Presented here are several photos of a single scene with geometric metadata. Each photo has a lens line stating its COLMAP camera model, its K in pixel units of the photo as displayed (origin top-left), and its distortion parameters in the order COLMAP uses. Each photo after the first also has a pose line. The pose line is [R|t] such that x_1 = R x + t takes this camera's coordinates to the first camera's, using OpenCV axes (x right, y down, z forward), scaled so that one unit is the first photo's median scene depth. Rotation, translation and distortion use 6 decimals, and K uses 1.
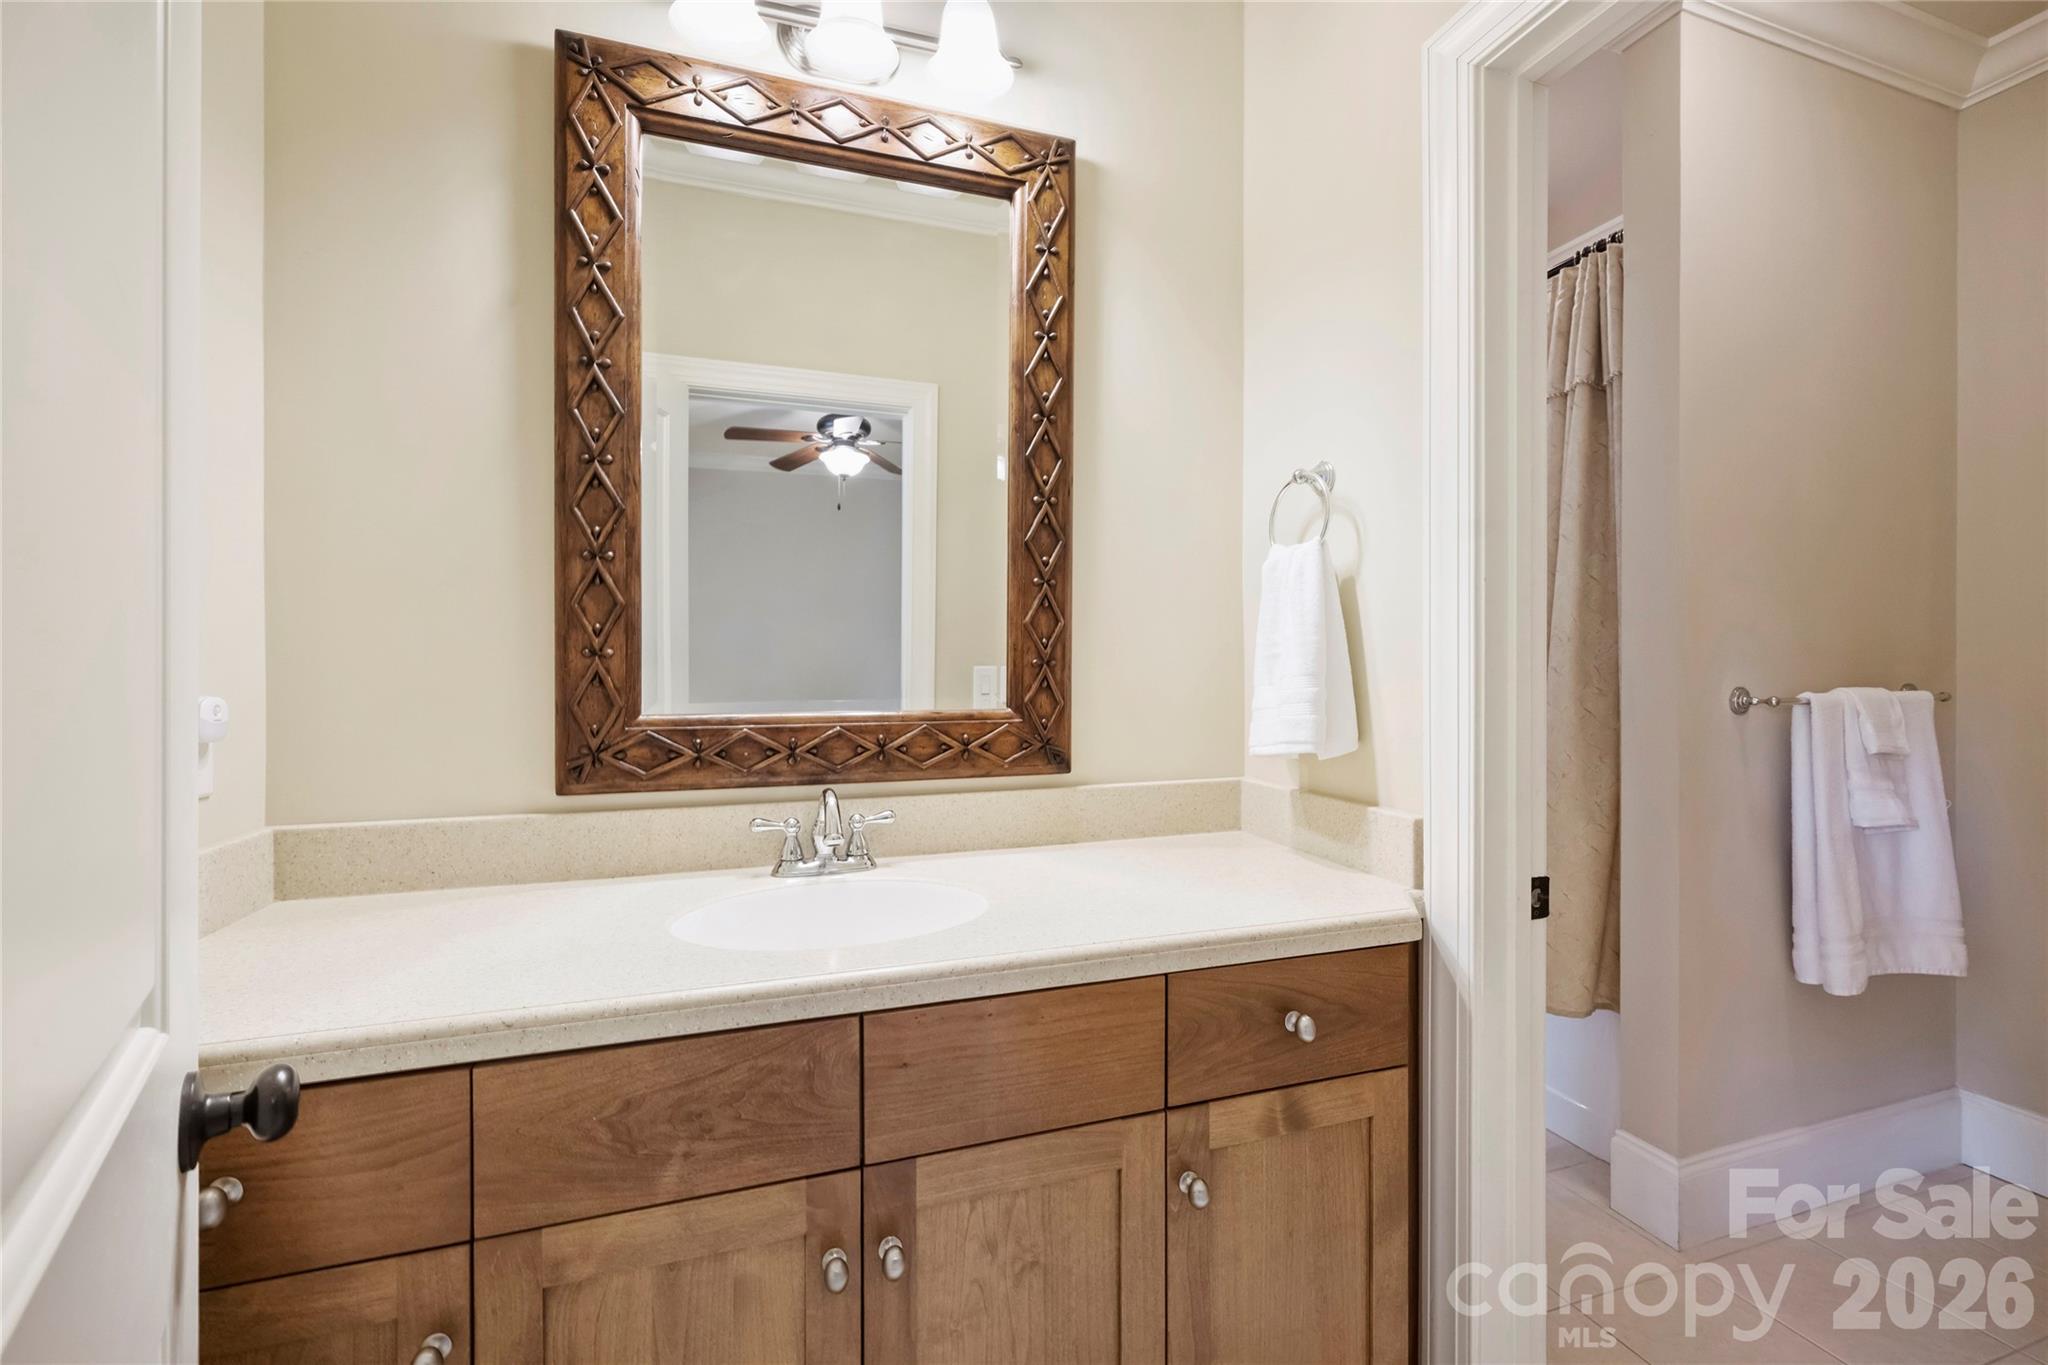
lens RADIAL K [[850.0, 0, 1024.4], [0, 850.0, 674.3], [0, 0, 1]] dist [0.011628, -0.000509]
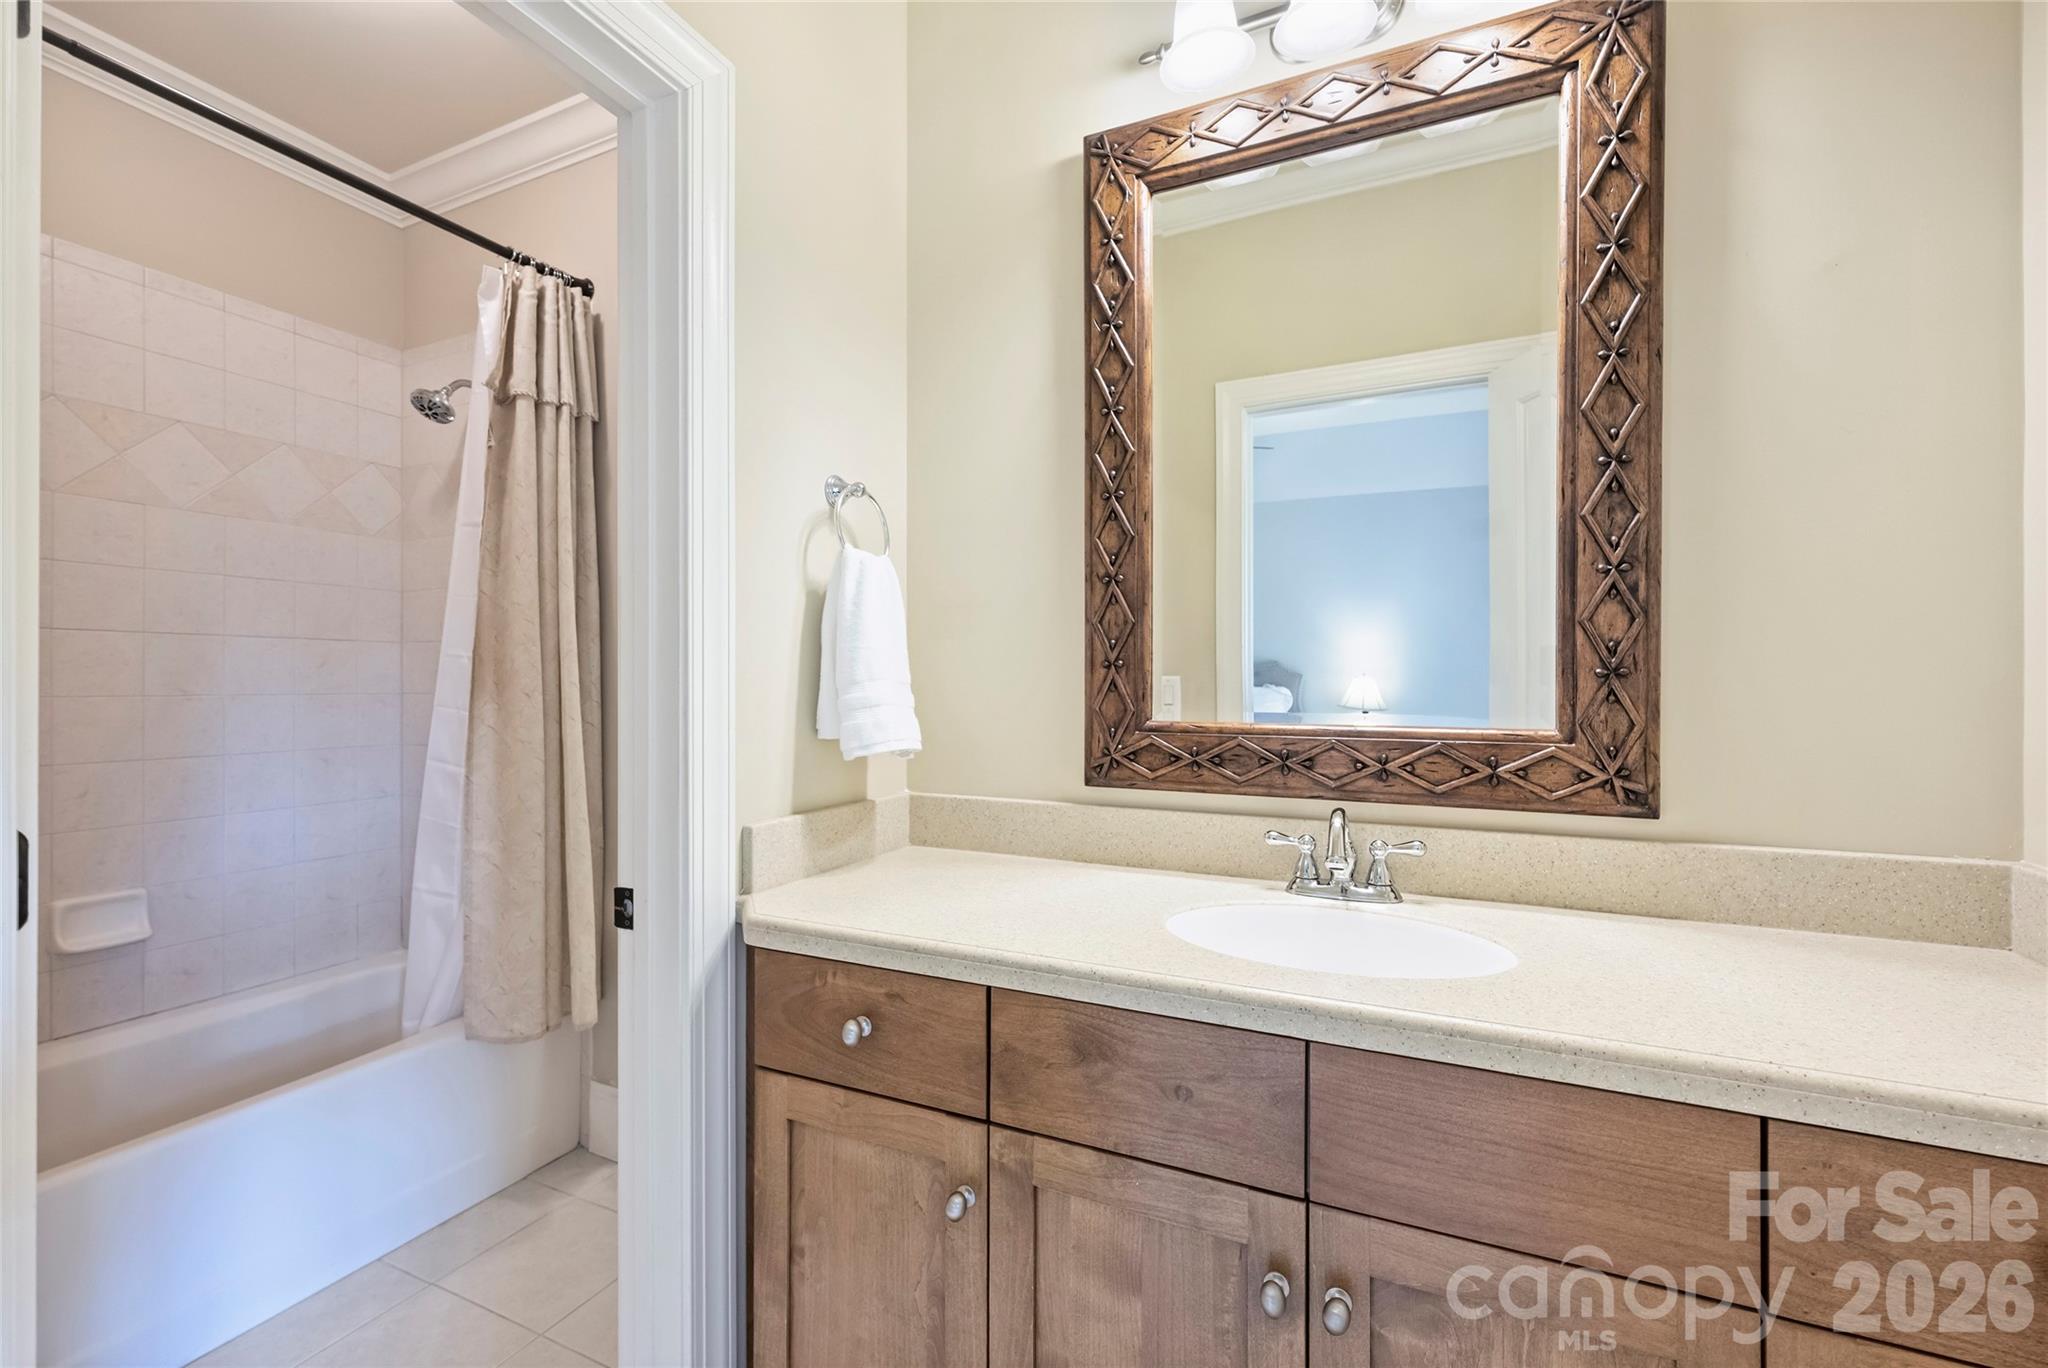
lens RADIAL K [[879.8, 0, 1018.4], [0, 879.8, 681.6], [0, 0, 1]] dist [-0.007392, 0.000131]
pose [[0.713218, 0.006021, -0.700917, 0.205425], [-0.008900, 0.999960, -0.000467, -0.000486], [0.700886, 0.006571, 0.713243, 0.067171]]
